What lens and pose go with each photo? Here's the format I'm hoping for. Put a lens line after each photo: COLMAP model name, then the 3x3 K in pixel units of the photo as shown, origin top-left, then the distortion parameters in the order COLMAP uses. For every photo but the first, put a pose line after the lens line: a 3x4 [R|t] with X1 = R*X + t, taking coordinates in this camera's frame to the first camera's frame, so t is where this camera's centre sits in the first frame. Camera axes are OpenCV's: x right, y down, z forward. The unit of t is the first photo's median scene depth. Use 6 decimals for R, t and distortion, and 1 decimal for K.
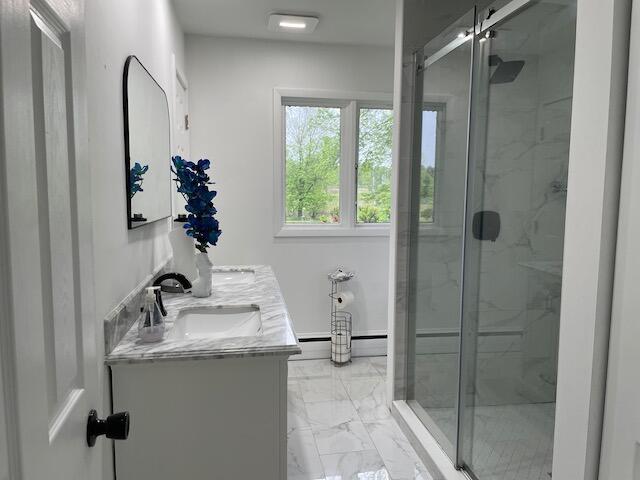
lens RADIAL K [[488.1, 0, 319.5], [0, 488.1, 244.9], [0, 0, 1]] dist [0.061015, -0.058971]
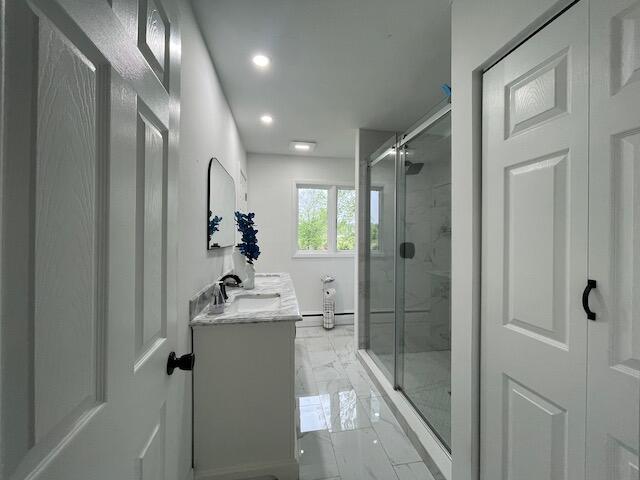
lens RADIAL K [[259.8, 0, 315.7], [0, 259.8, 238.8], [0, 0, 1]] dist [-0.003552, 0.001117]
pose [[0.999935, -0.003451, -0.010861, 0.010562], [0.002339, 0.994903, -0.100811, 0.015275], [0.011154, 0.100779, 0.994846, 0.034253]]
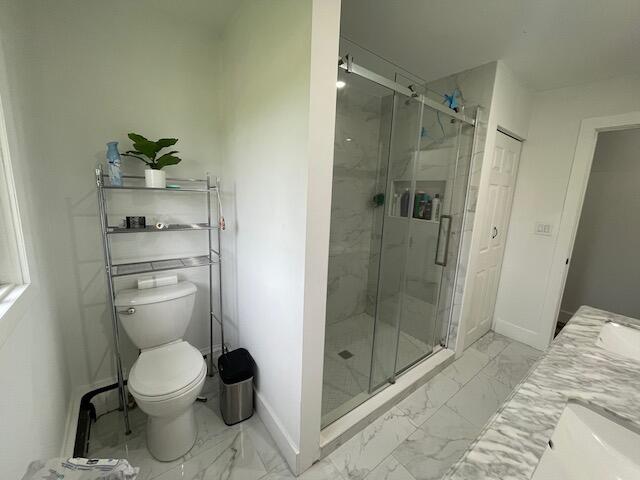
lens RADIAL K [[259.8, 0, 318.8], [0, 259.8, 237.7], [0, 0, 1]] dist [-0.003552, 0.001117]
pose [[-0.474800, -0.188065, 0.859765, -0.197959], [0.042660, 0.970836, 0.235919, -0.177950], [-0.879059, 0.148692, -0.452930, 1.243315]]
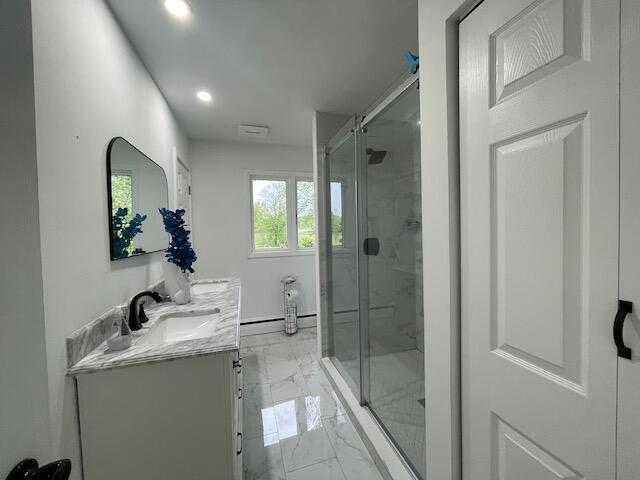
lens RADIAL K [[259.8, 0, 316.5], [0, 259.8, 239.6], [0, 0, 1]] dist [-0.003552, 0.001117]
pose [[0.992569, -0.035397, 0.116421, 0.053000], [0.043871, 0.996508, -0.071050, -0.008388], [-0.113500, 0.075630, 0.990655, 0.144243]]
